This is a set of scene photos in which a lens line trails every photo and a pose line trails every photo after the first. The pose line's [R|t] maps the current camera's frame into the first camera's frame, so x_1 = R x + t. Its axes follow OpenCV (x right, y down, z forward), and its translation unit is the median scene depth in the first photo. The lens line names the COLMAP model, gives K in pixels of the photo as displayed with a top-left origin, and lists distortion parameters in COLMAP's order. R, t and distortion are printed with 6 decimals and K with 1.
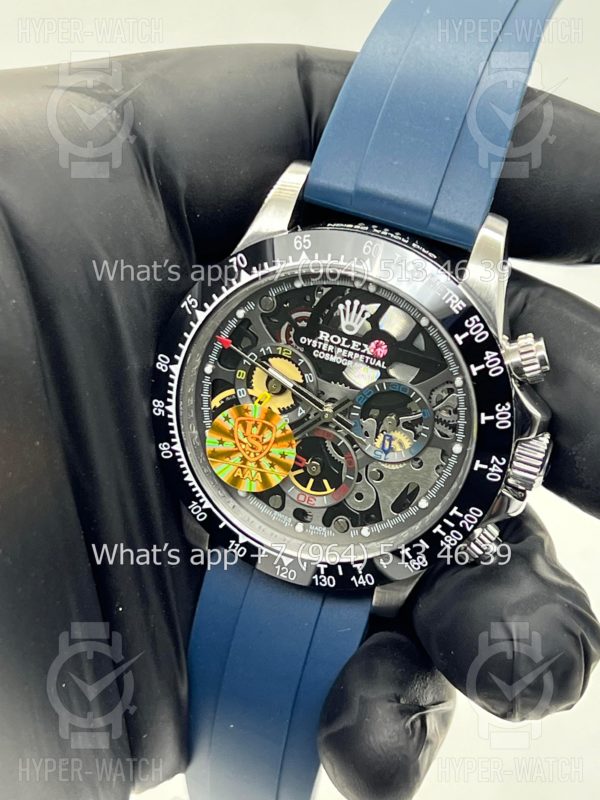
lens RADIAL K [[1887.7, 0, 285.4], [0, 1887.7, 405.4], [0, 0, 1]] dist [0.264305, 0.000000]
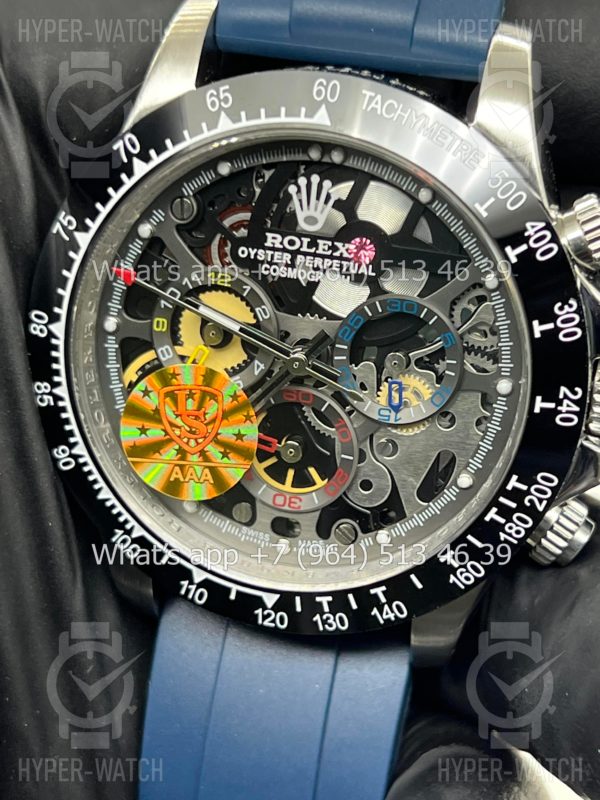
lens RADIAL K [[1887.7, 0, 304.7], [0, 1887.7, 403.7], [0, 0, 1]] dist [0.264305, 0.000000]
pose [[0.990130, -0.139519, -0.013318, 0.031233], [0.138450, 0.988439, -0.061801, 0.058697], [0.021787, 0.059347, 0.998000, 0.353907]]
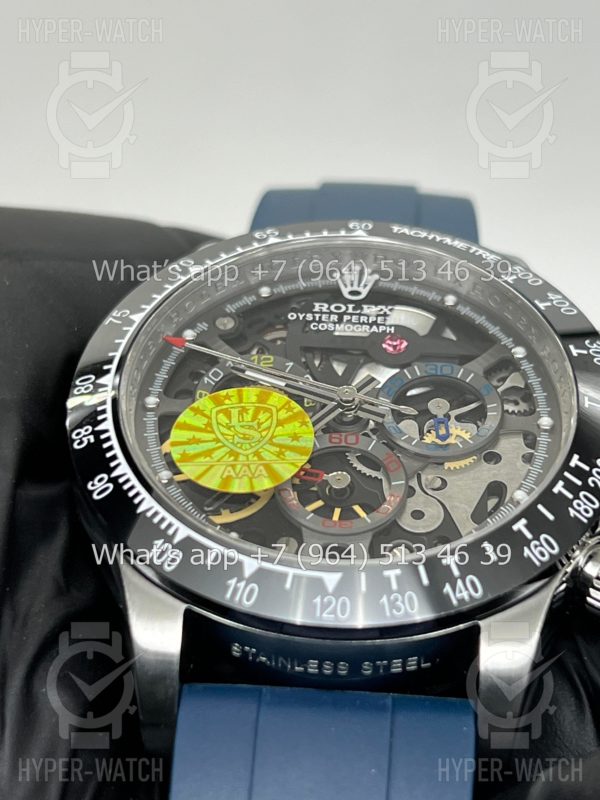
lens RADIAL K [[1887.7, 0, 295.6], [0, 1887.7, 399.9], [0, 0, 1]] dist [0.264305, 0.000000]
pose [[0.959696, 0.032787, 0.279121, -0.180752], [0.223927, 0.510938, -0.829939, 0.553277], [-0.169825, 0.858992, 0.483003, 0.680062]]
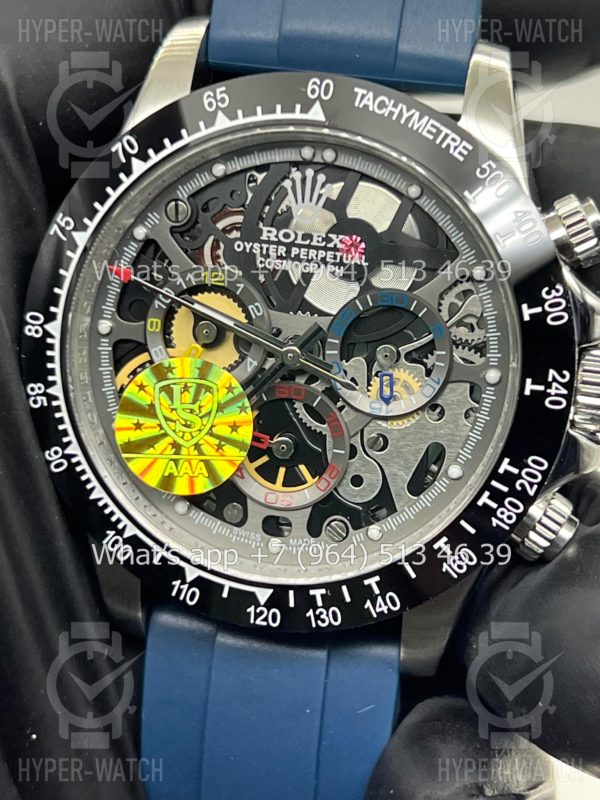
lens RADIAL K [[1887.7, 0, 298.9], [0, 1887.7, 400.6], [0, 0, 1]] dist [0.264305, 0.000000]
pose [[0.987599, -0.141678, 0.067642, -0.022102], [0.152415, 0.968552, -0.196666, 0.150420], [-0.037652, 0.204537, 0.978134, 0.353876]]
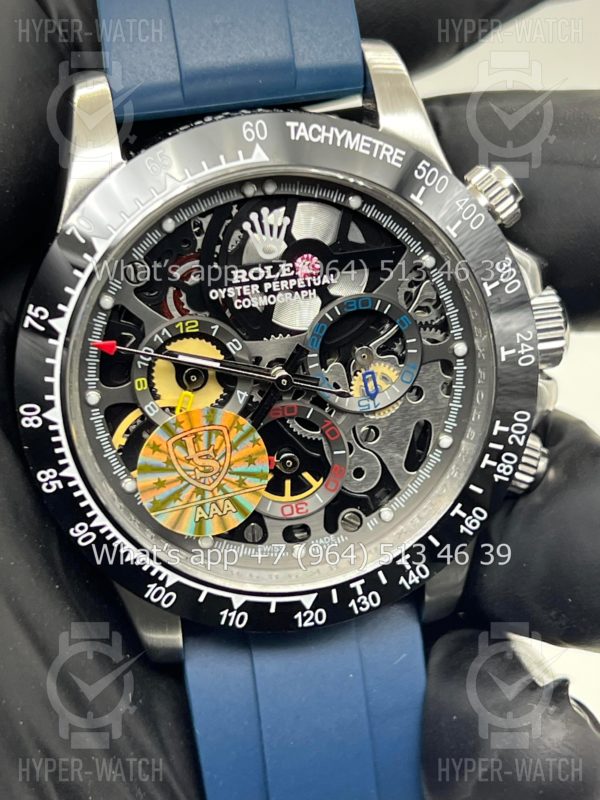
lens RADIAL K [[1887.7, 0, 287.4], [0, 1887.7, 393.9], [0, 0, 1]] dist [0.264305, 0.000000]
pose [[0.863833, -0.409665, 0.293202, -0.183820], [0.429265, 0.903174, -0.002778, 0.011930], [-0.263674, 0.128261, 0.956046, 0.327721]]
